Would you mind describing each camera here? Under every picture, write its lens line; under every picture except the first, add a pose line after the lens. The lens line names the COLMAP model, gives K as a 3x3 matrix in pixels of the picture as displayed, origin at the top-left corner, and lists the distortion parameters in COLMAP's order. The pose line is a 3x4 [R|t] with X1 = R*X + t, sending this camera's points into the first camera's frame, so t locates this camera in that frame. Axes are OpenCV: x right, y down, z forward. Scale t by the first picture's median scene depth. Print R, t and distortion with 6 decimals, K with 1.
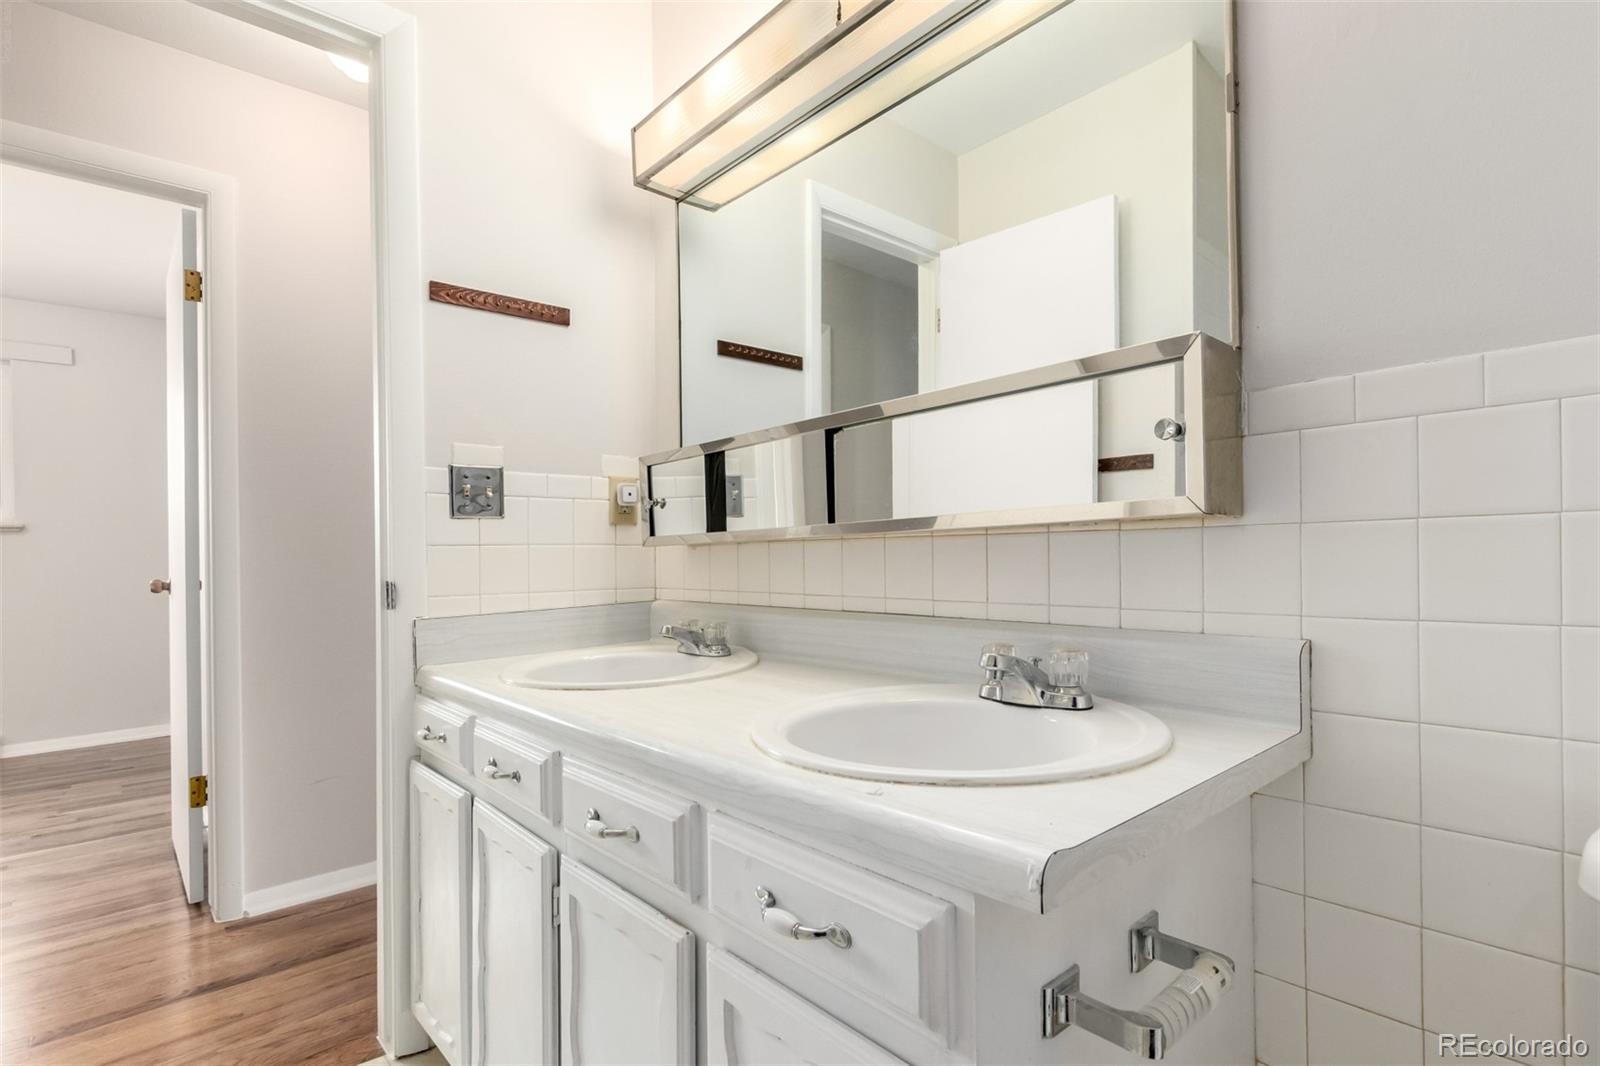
lens RADIAL K [[743.5, 0, 803.4], [0, 743.5, 539.6], [0, 0, 1]] dist [0.001791, -0.000394]
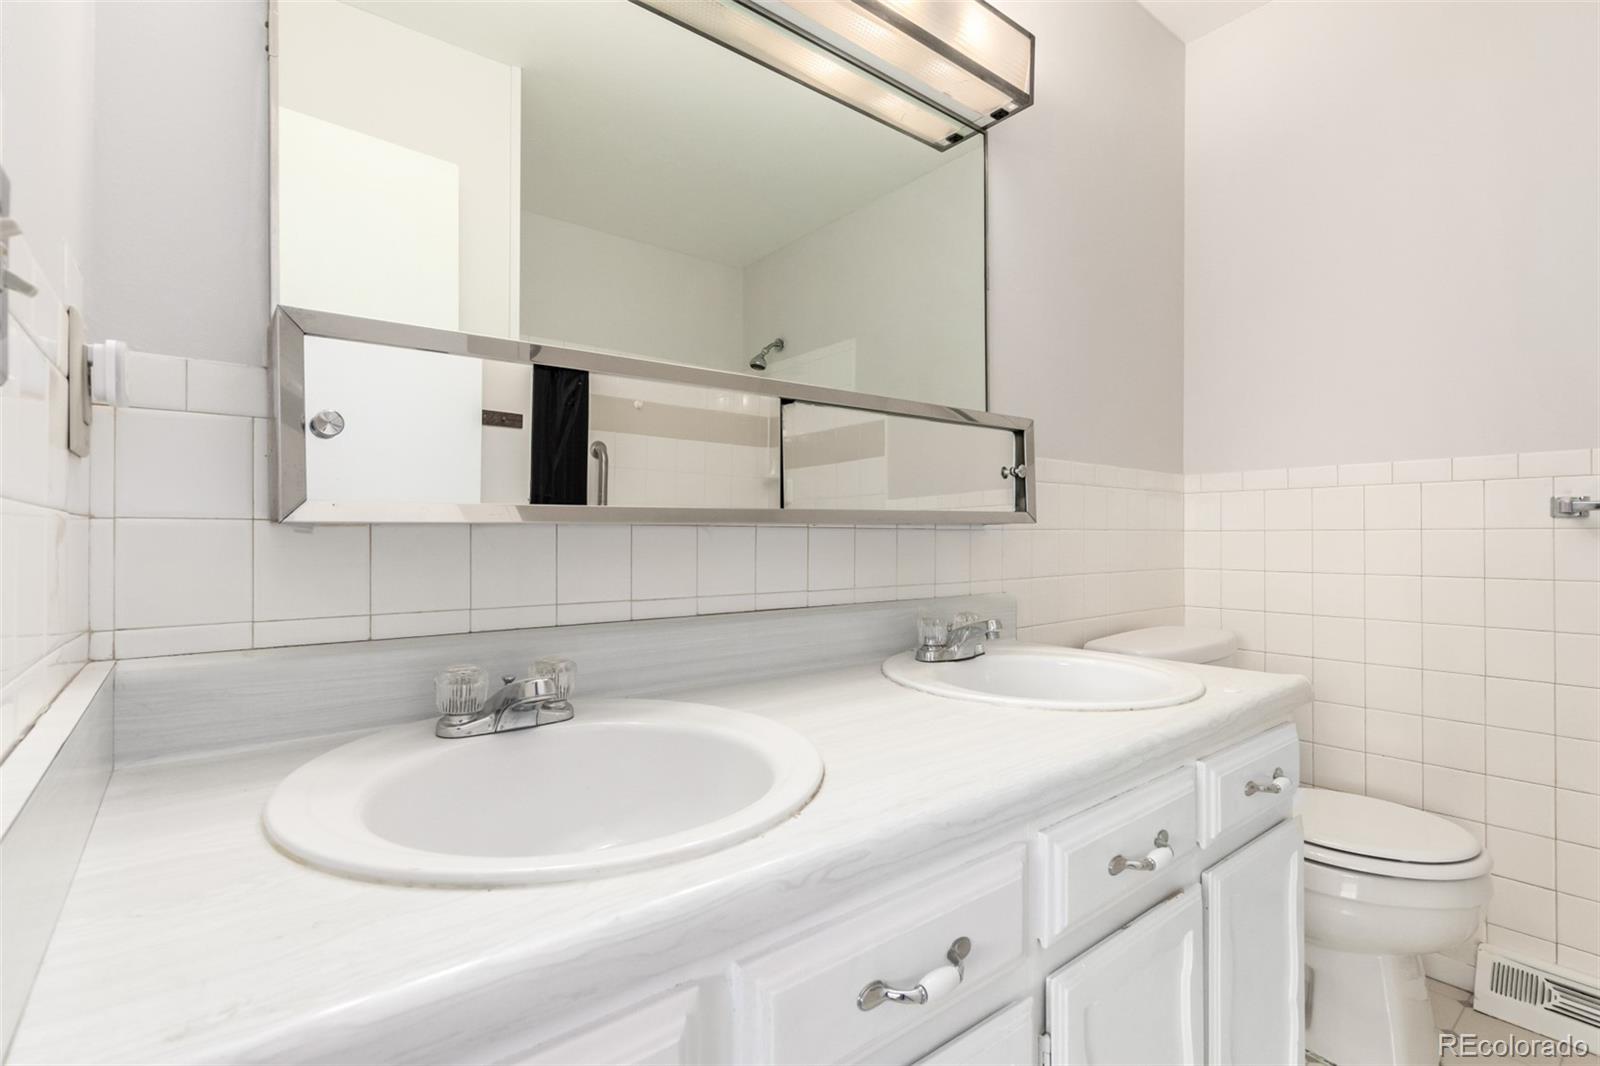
lens RADIAL K [[743.5, 0, 803.4], [0, 743.5, 539.6], [0, 0, 1]] dist [0.001791, -0.000394]
pose [[0.076399, 0.023246, 0.996806, -0.742457], [-0.012716, 0.999670, -0.022338, 0.030655], [-0.996996, -0.010969, 0.076669, 0.830407]]
